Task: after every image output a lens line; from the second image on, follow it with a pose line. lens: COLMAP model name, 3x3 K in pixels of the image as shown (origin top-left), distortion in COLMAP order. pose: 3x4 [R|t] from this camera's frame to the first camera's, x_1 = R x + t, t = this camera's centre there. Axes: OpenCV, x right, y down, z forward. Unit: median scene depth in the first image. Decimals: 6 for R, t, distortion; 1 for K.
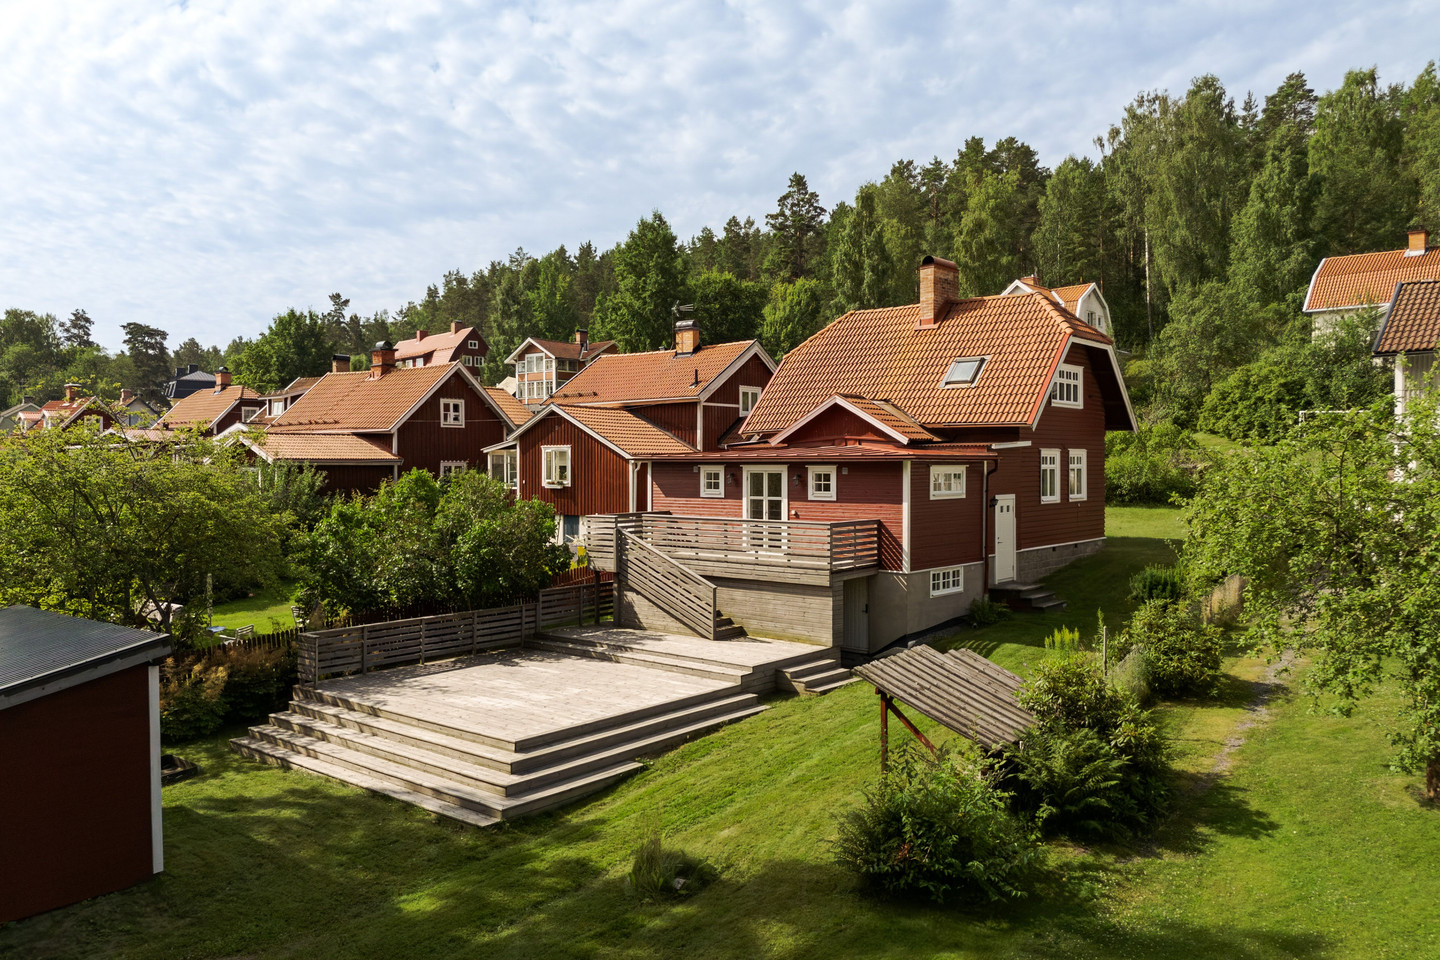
lens RADIAL K [[1068.2, 0, 723.5], [0, 1068.2, 471.7], [0, 0, 1]] dist [0.068446, -0.086152]
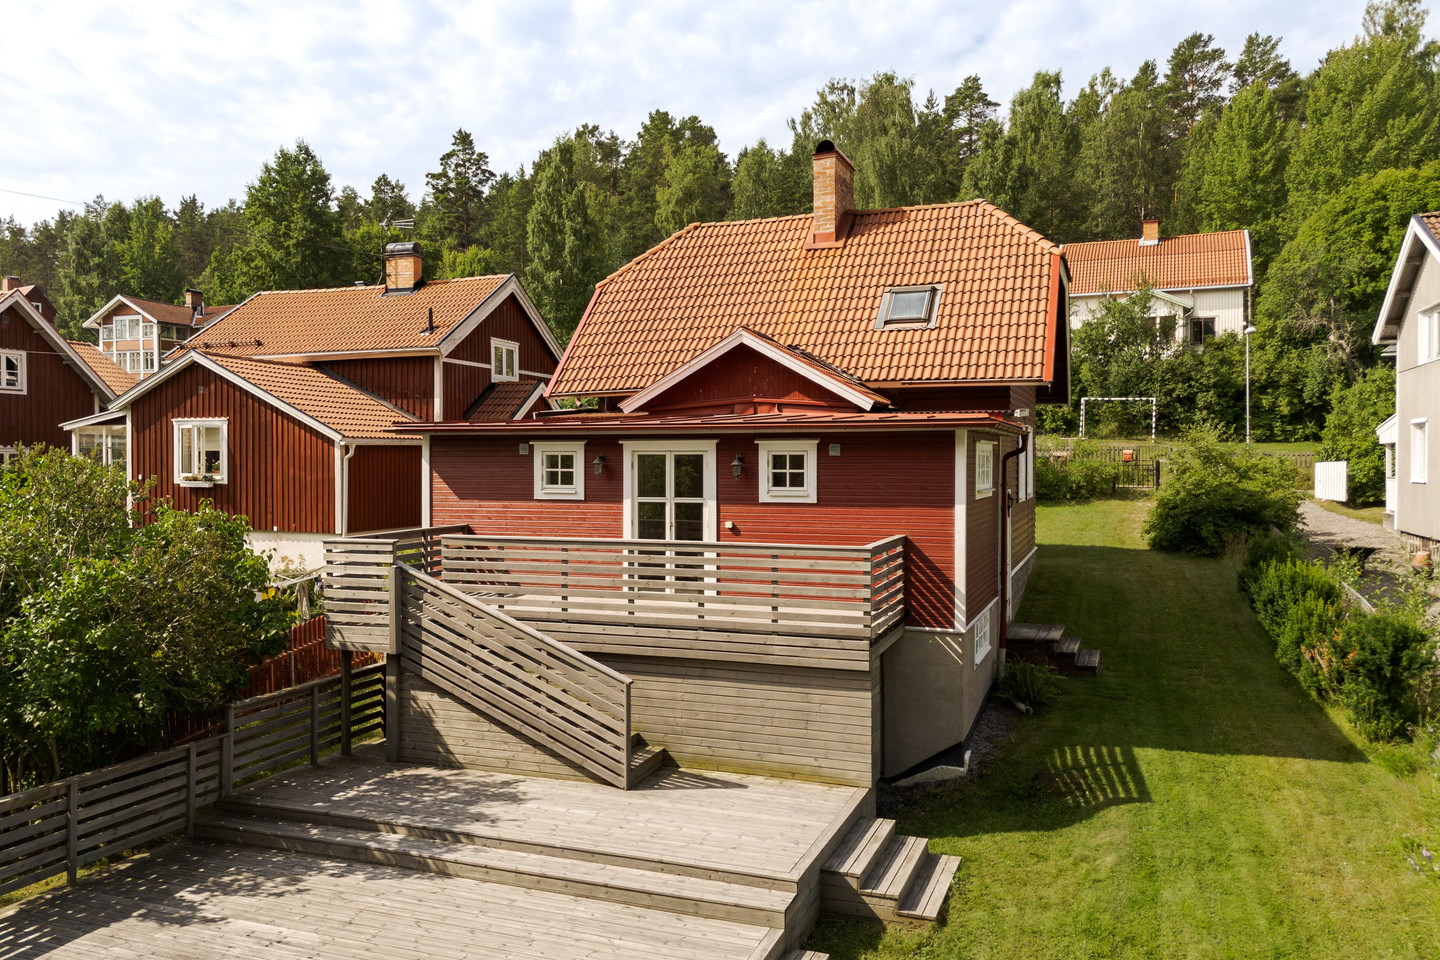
lens RADIAL K [[1068.2, 0, 723.5], [0, 1068.2, 471.7], [0, 0, 1]] dist [0.068446, -0.086152]
pose [[0.943041, -0.002020, 0.332671, -0.076385], [0.001665, 0.999998, 0.001353, 0.006004], [-0.332673, -0.000722, 0.943042, 0.299504]]
